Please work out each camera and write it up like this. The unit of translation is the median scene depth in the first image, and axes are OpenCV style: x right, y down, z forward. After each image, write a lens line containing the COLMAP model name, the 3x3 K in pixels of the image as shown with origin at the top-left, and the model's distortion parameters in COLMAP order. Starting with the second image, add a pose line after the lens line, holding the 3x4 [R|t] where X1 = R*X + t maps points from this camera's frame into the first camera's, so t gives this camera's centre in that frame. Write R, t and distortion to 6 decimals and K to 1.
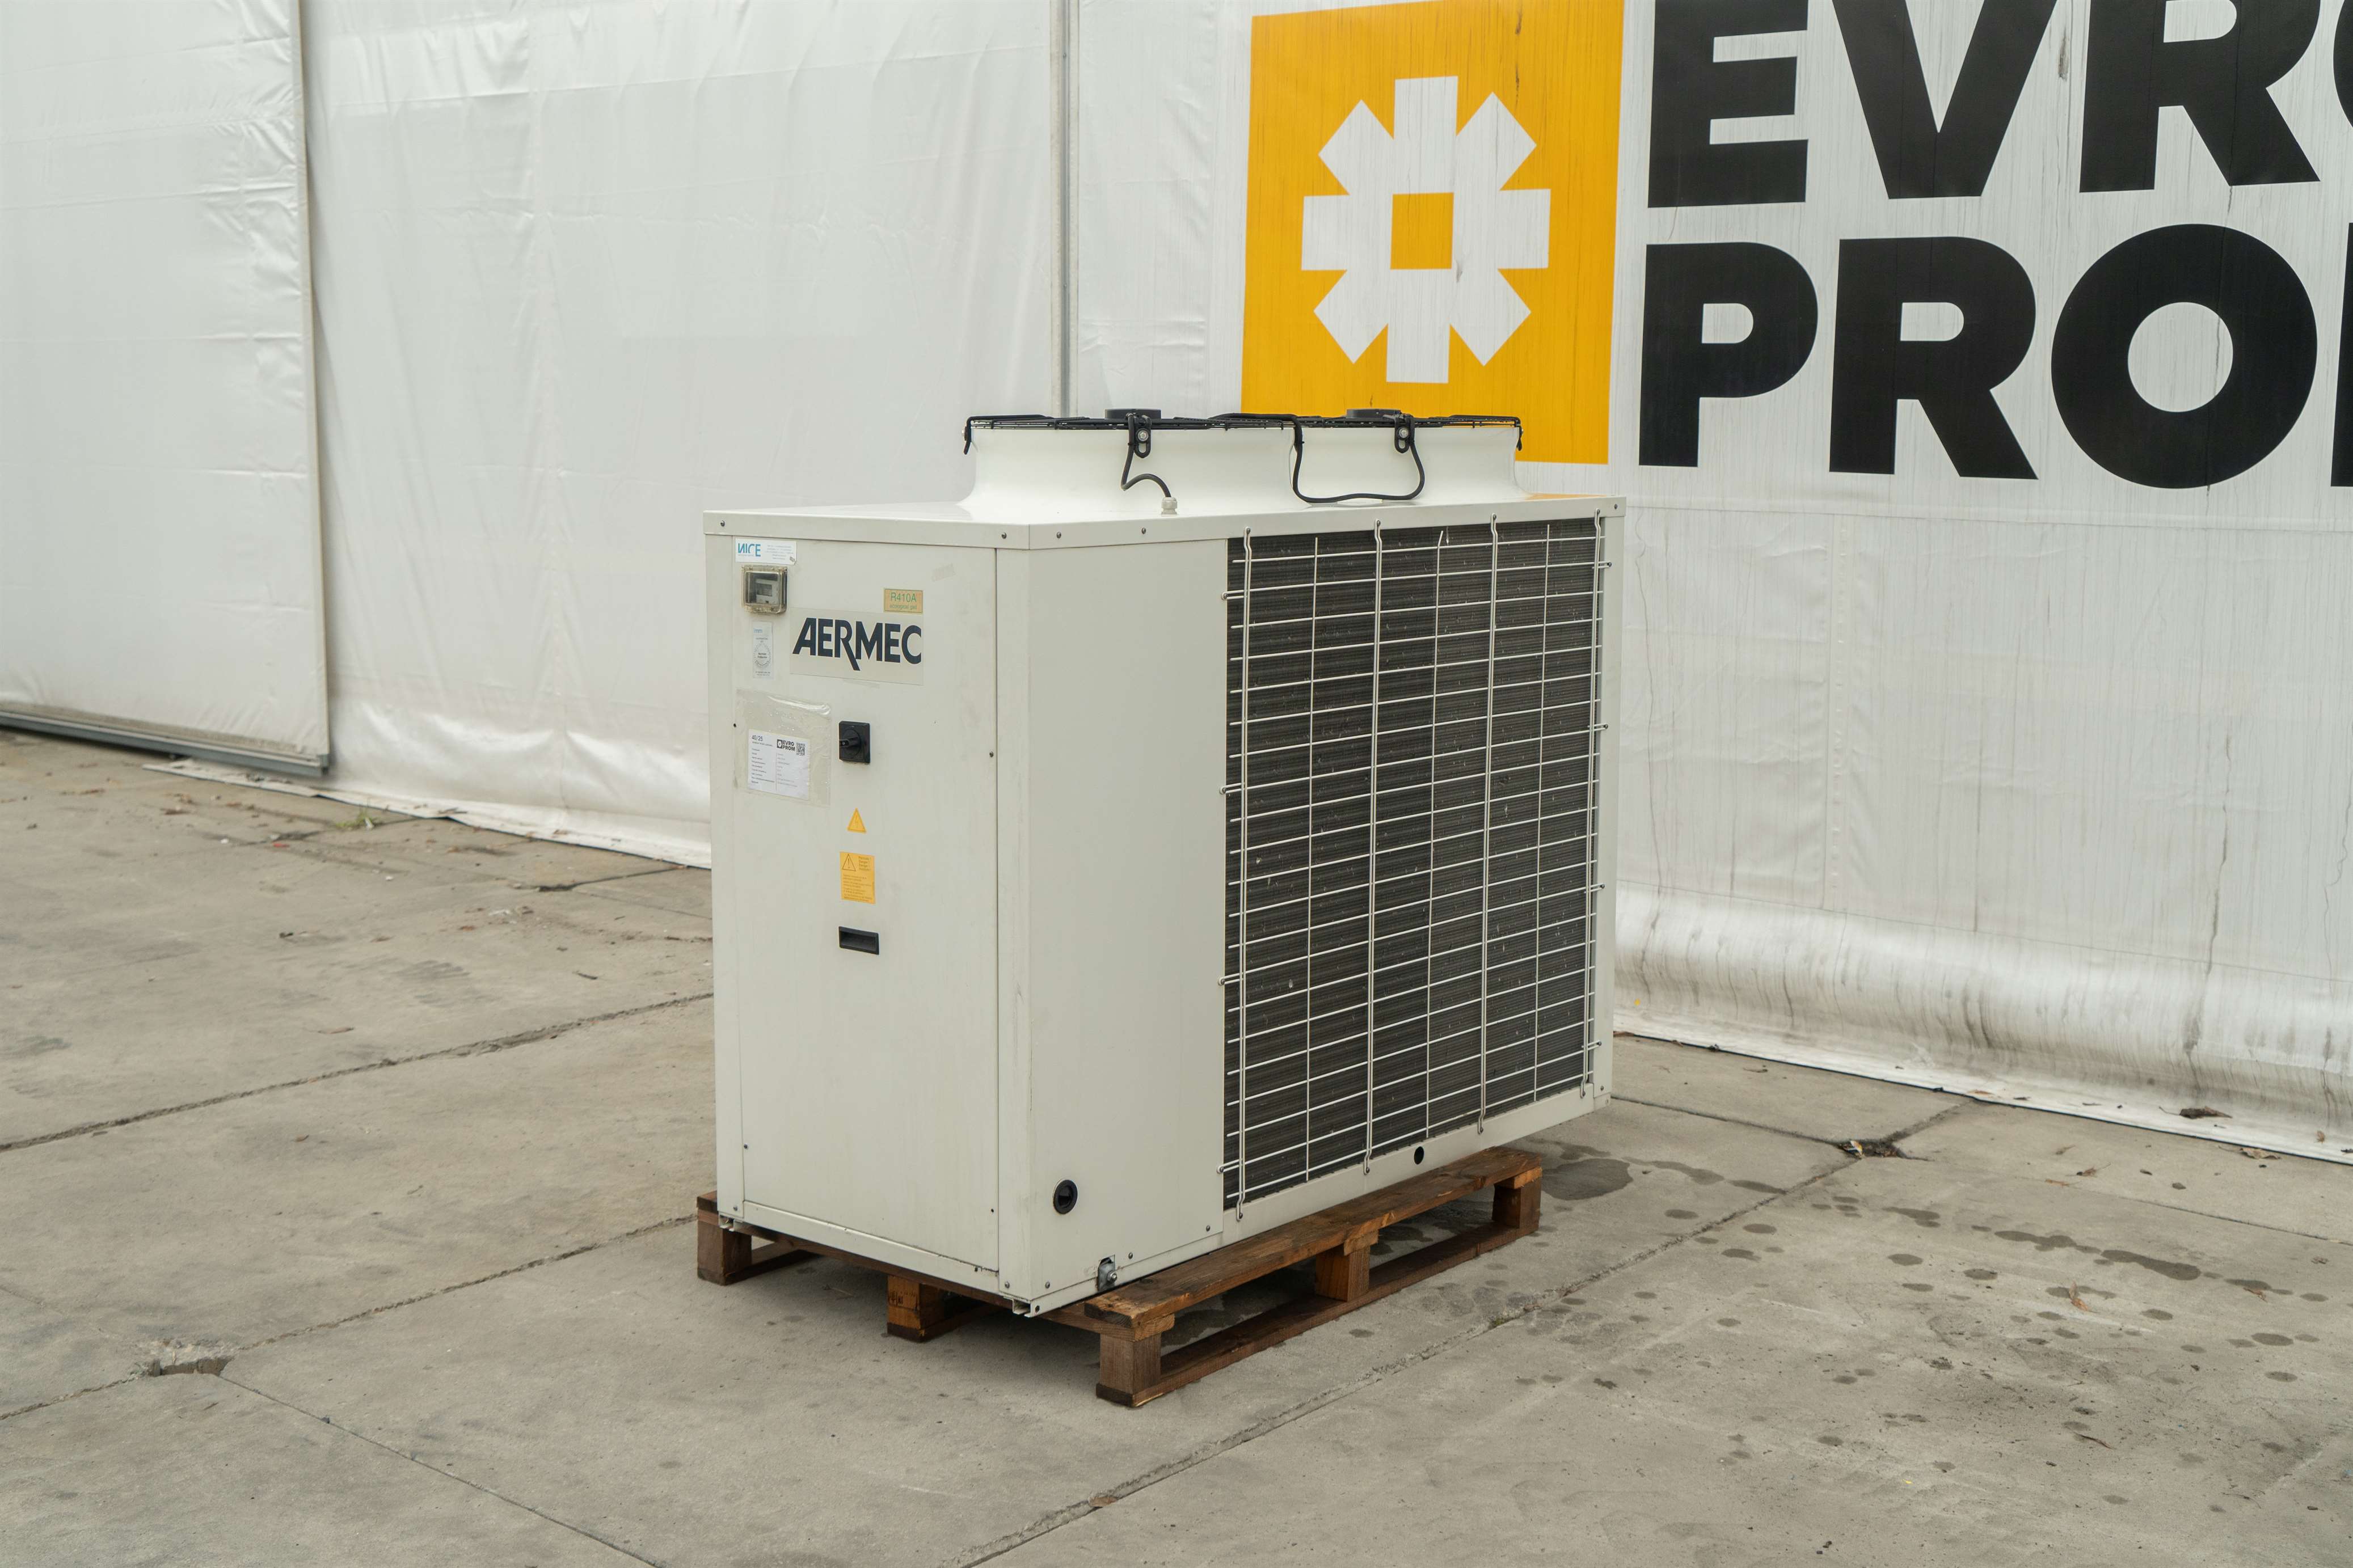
lens RADIAL K [[2771.7, 0, 1176.5], [0, 2771.7, 784.0], [0, 0, 1]] dist [0.021744, 0.055515]
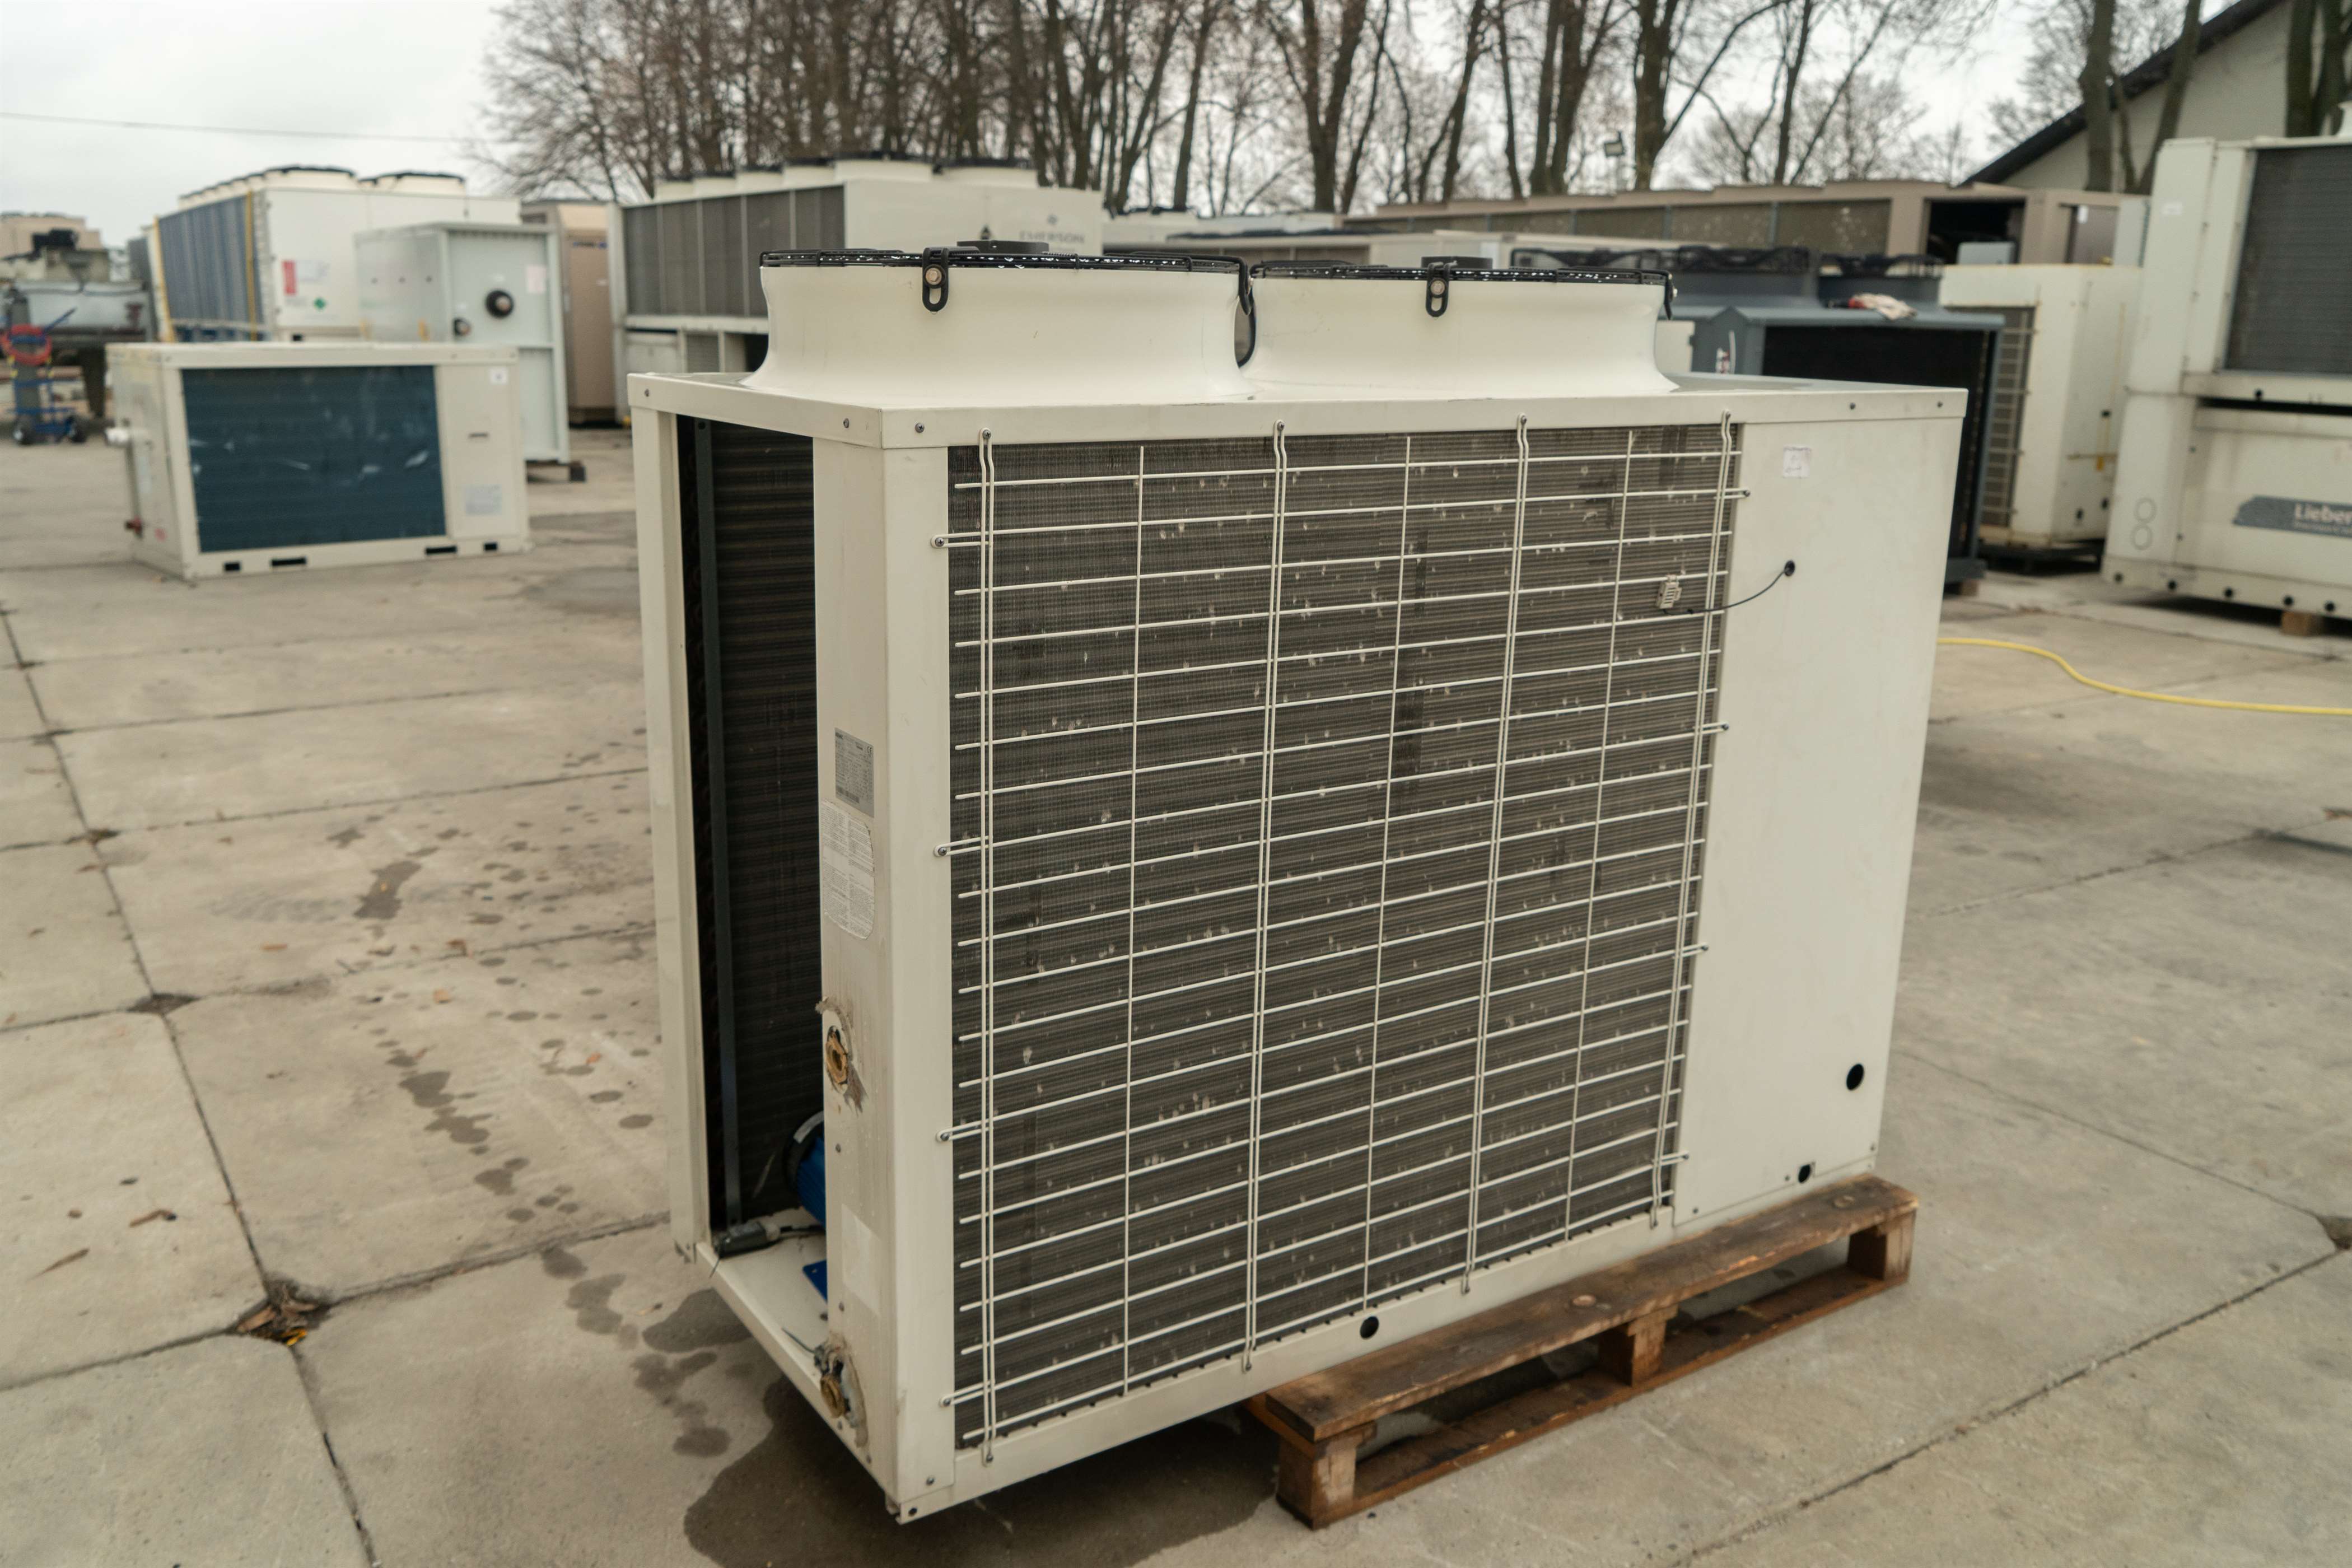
lens RADIAL K [[1918.2, 0, 1176.0], [0, 1918.2, 784.0], [0, 0, 1]] dist [0.010888, 0.002985]
pose [[-0.960126, -0.092198, 0.263929, -0.091750], [0.014712, 0.926086, 0.377027, -0.193434], [-0.279182, 0.365876, -0.887802, 1.481491]]
